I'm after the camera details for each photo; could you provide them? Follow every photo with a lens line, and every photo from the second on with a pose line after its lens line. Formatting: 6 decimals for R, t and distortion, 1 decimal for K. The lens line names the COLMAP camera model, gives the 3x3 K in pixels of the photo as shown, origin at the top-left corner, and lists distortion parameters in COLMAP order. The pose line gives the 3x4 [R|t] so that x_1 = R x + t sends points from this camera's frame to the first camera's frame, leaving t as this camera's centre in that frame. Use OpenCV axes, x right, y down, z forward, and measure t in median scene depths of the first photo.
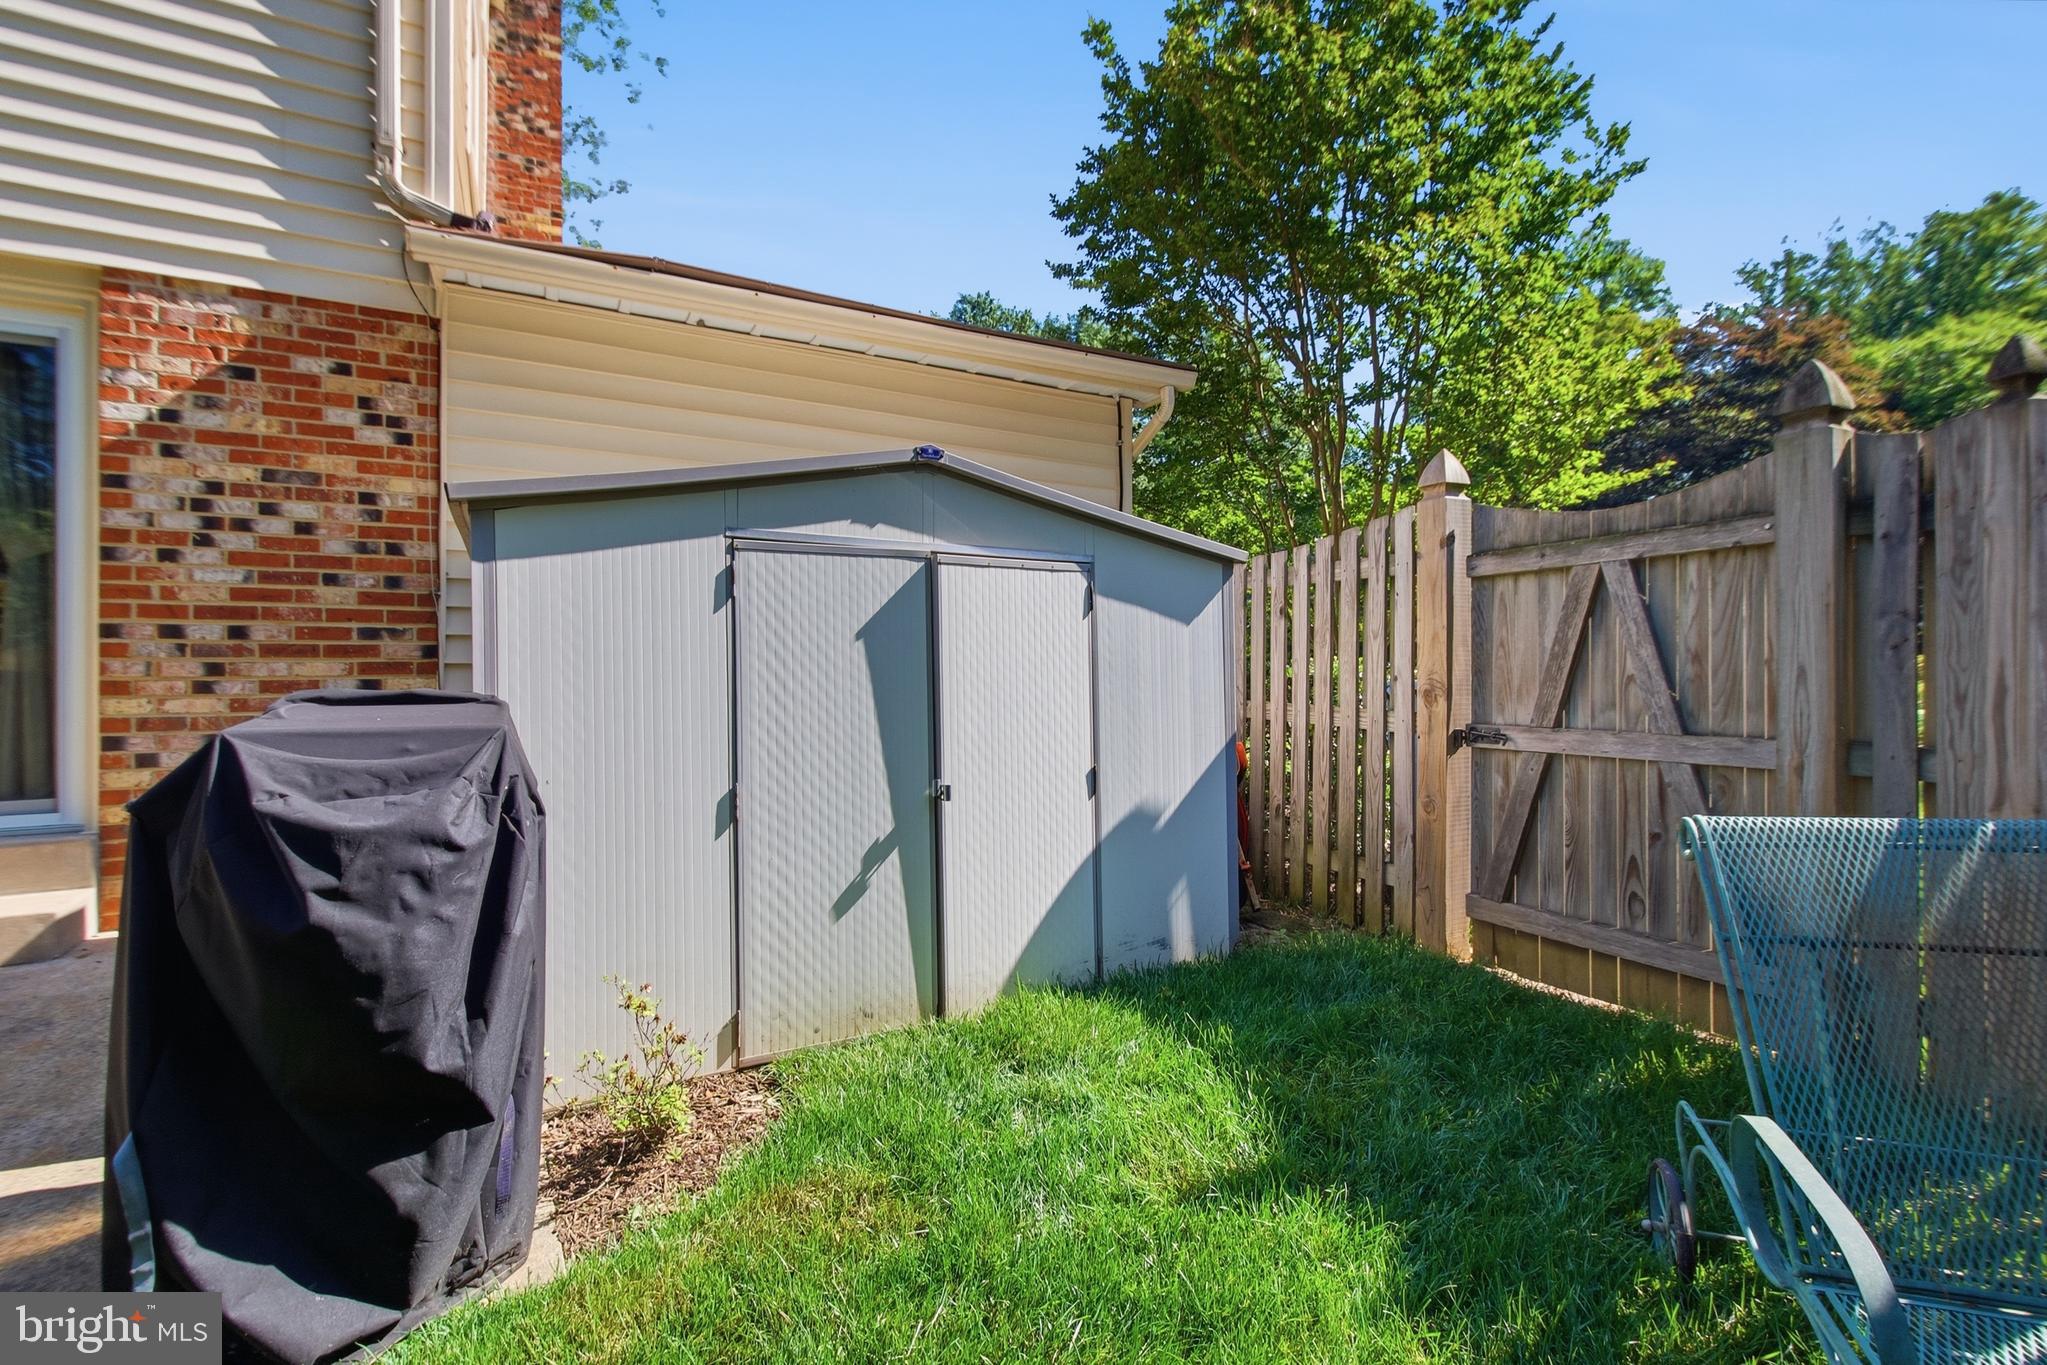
lens RADIAL K [[912.1, 0, 1026.9], [0, 912.1, 656.3], [0, 0, 1]] dist [-0.000137, -0.000266]
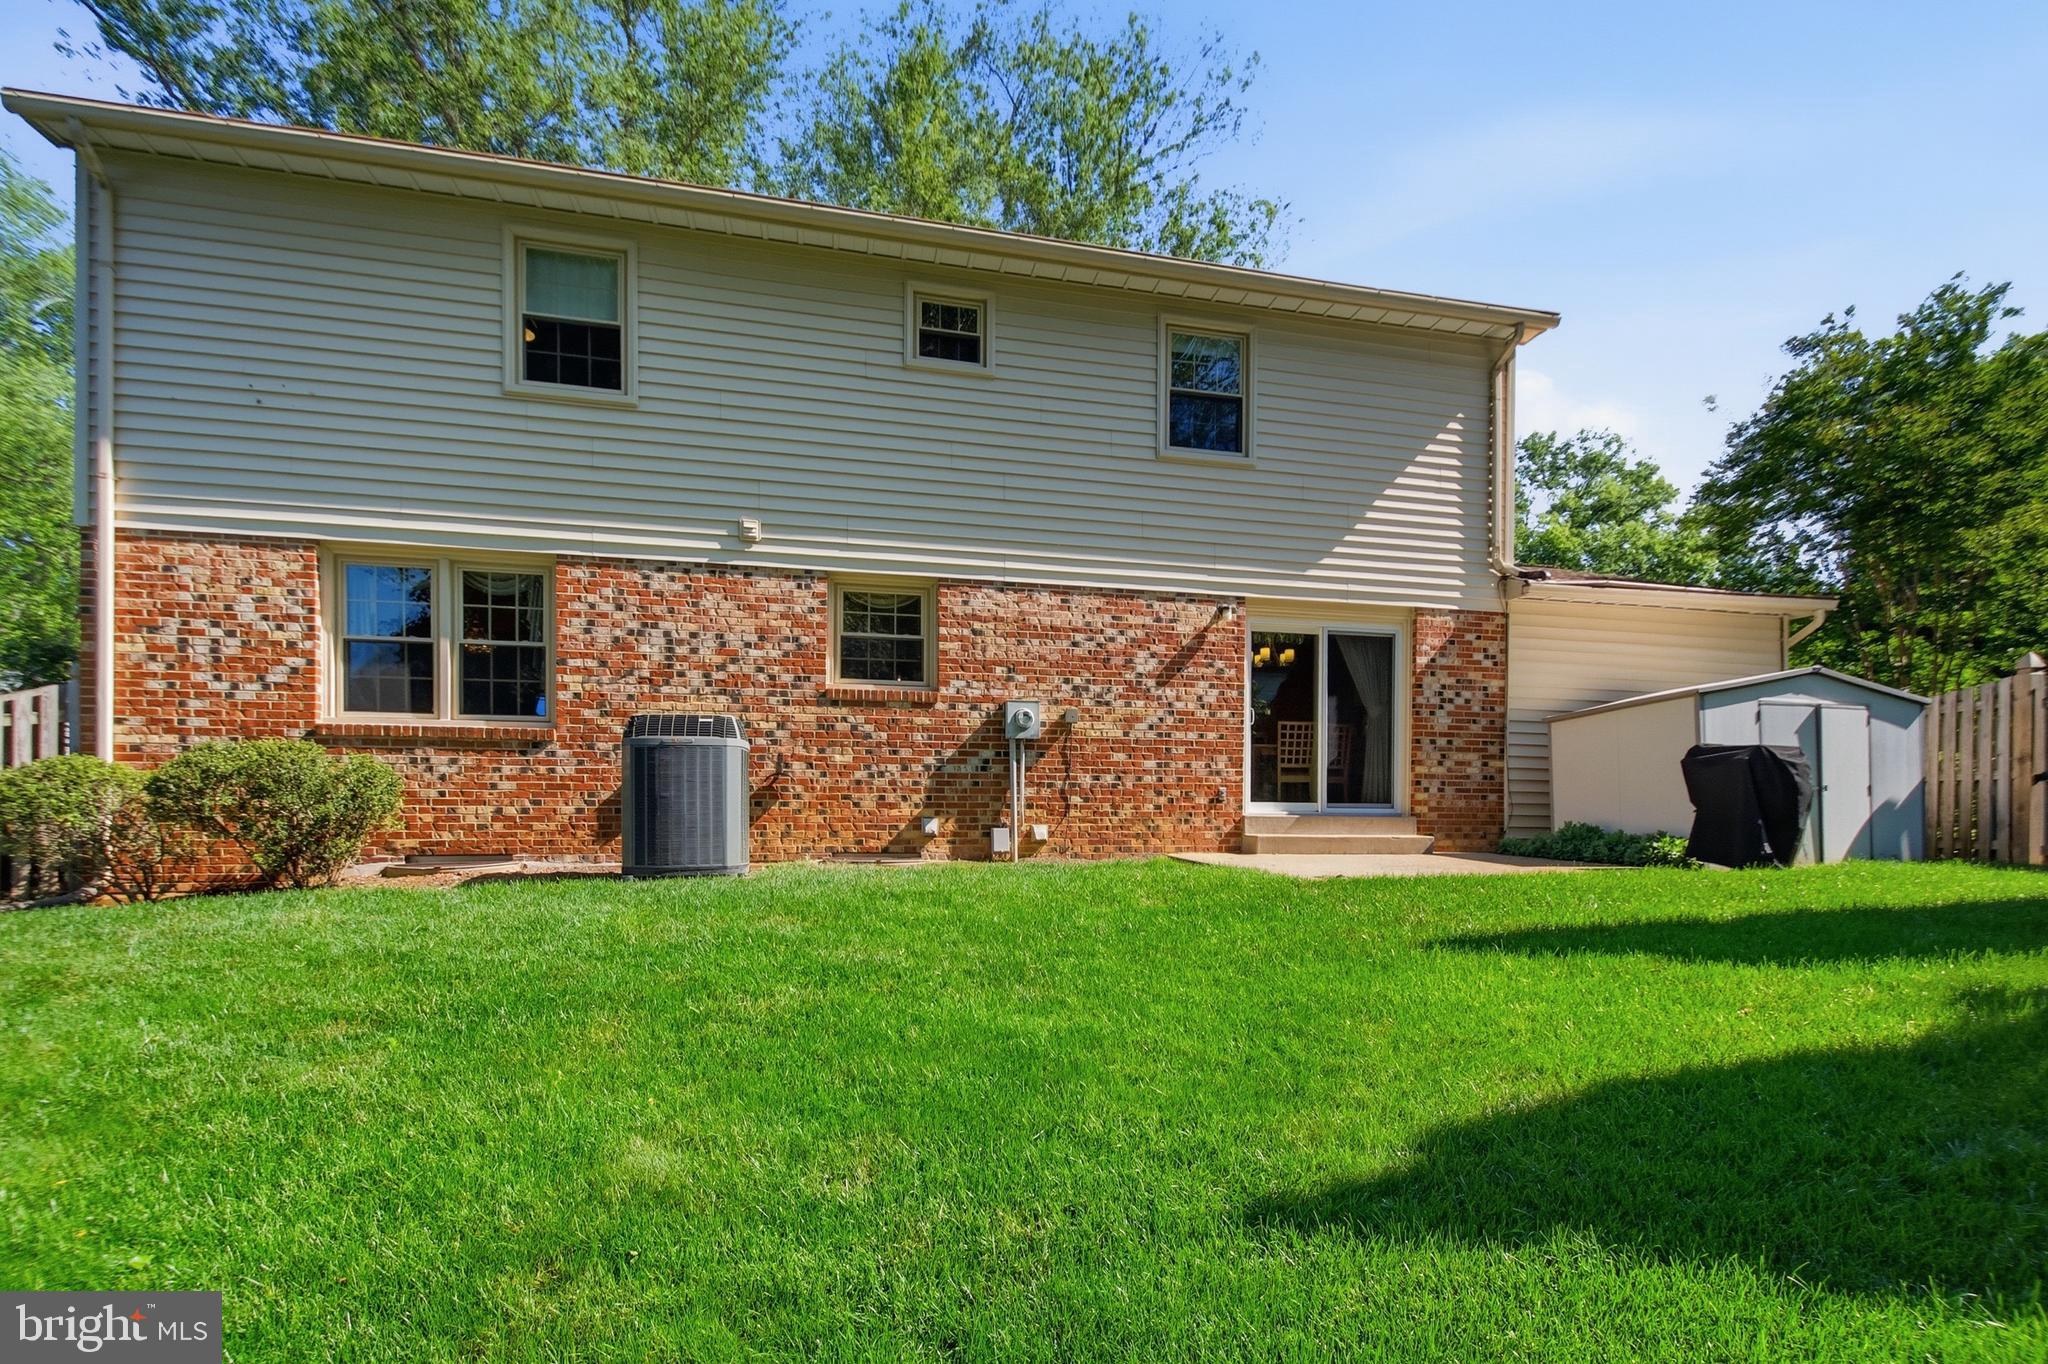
lens RADIAL K [[969.7, 0, 1025.1], [0, 969.7, 821.9], [0, 0, 1]] dist [-0.002551, -0.000726]
pose [[0.957966, 0.005711, -0.286827, -1.235200], [-0.003789, 0.999966, 0.007256, 0.186202], [0.286858, -0.005864, 0.957955, -2.004273]]
